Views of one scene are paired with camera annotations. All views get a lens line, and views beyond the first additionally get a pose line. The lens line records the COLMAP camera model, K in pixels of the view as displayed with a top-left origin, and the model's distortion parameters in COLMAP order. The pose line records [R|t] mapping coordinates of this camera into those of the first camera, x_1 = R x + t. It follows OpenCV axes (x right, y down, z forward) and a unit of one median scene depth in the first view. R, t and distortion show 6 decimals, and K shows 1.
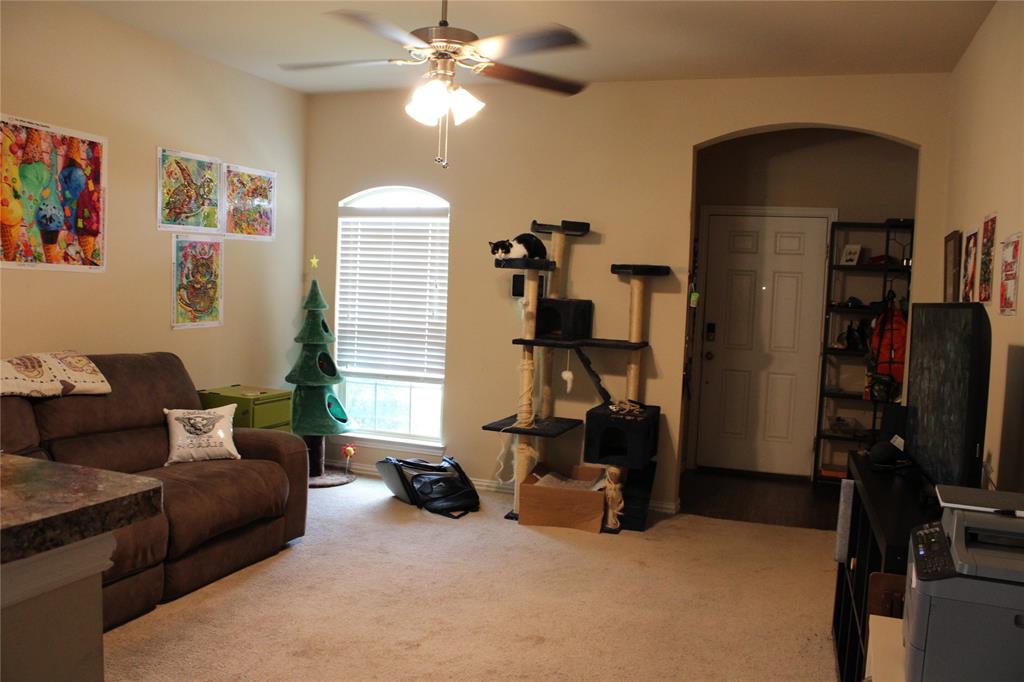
lens RADIAL K [[854.1, 0, 507.1], [0, 854.1, 348.6], [0, 0, 1]] dist [-0.150757, 0.113274]
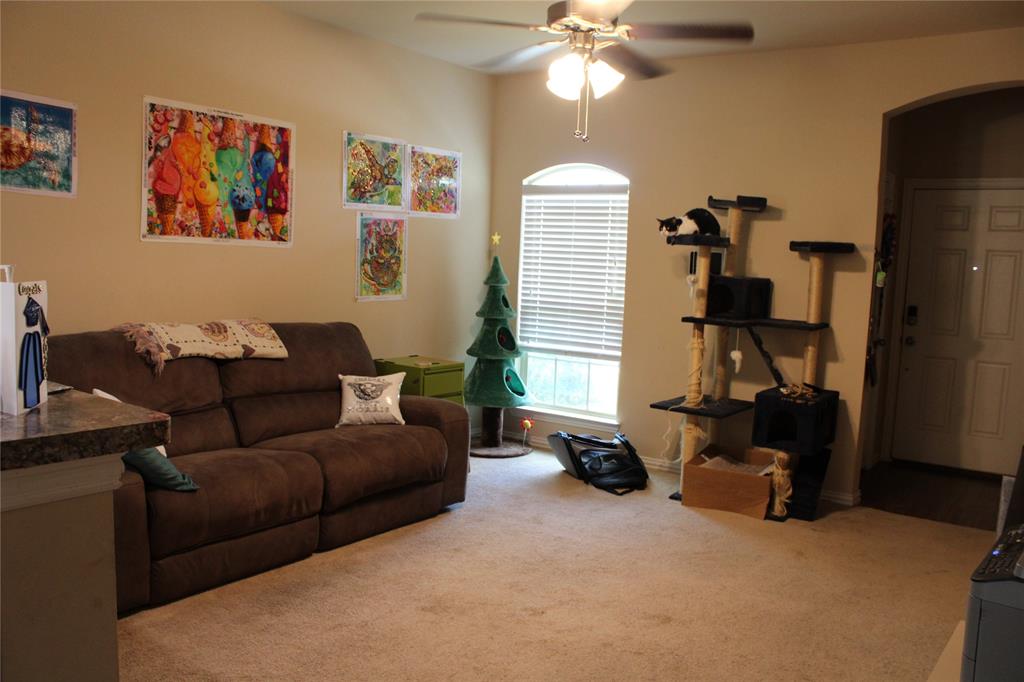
lens RADIAL K [[854.1, 0, 506.9], [0, 854.1, 345.7], [0, 0, 1]] dist [-0.150757, 0.113274]
pose [[0.963589, 0.026989, -0.266022, 0.074616], [-0.022246, 0.999536, 0.020829, 0.006395], [0.266461, -0.014153, 0.963742, 0.005366]]
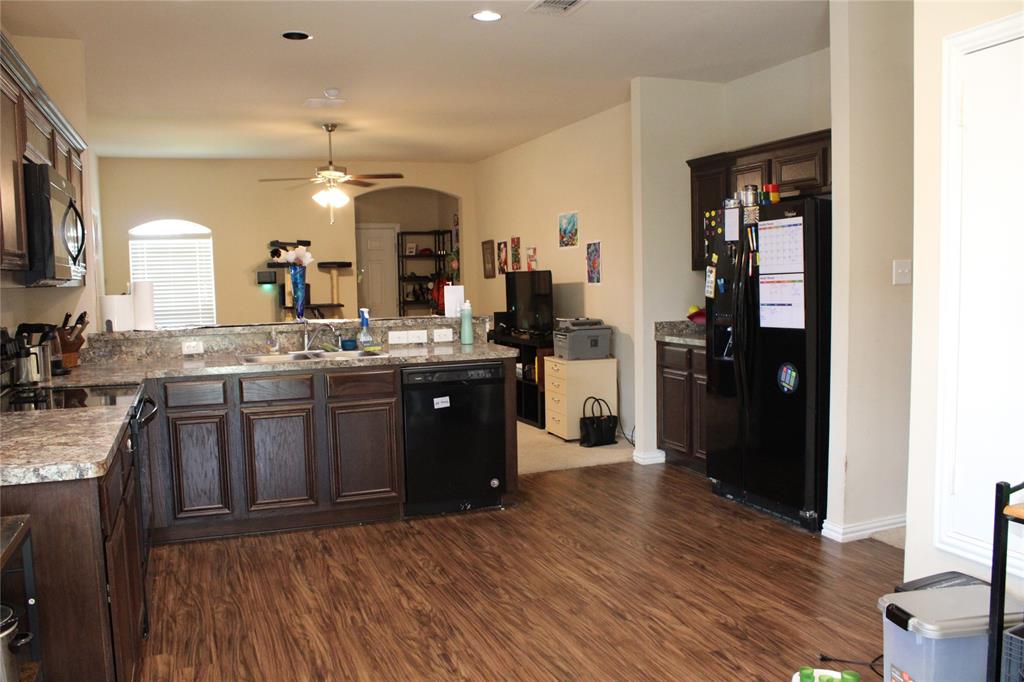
lens RADIAL K [[854.1, 0, 512.3], [0, 854.1, 341.0], [0, 0, 1]] dist [-0.150757, 0.113274]
pose [[0.755298, -0.107045, 0.646580, -0.818333], [0.098075, 0.993923, 0.049984, 0.019931], [-0.648001, 0.025661, 0.761207, -0.703575]]
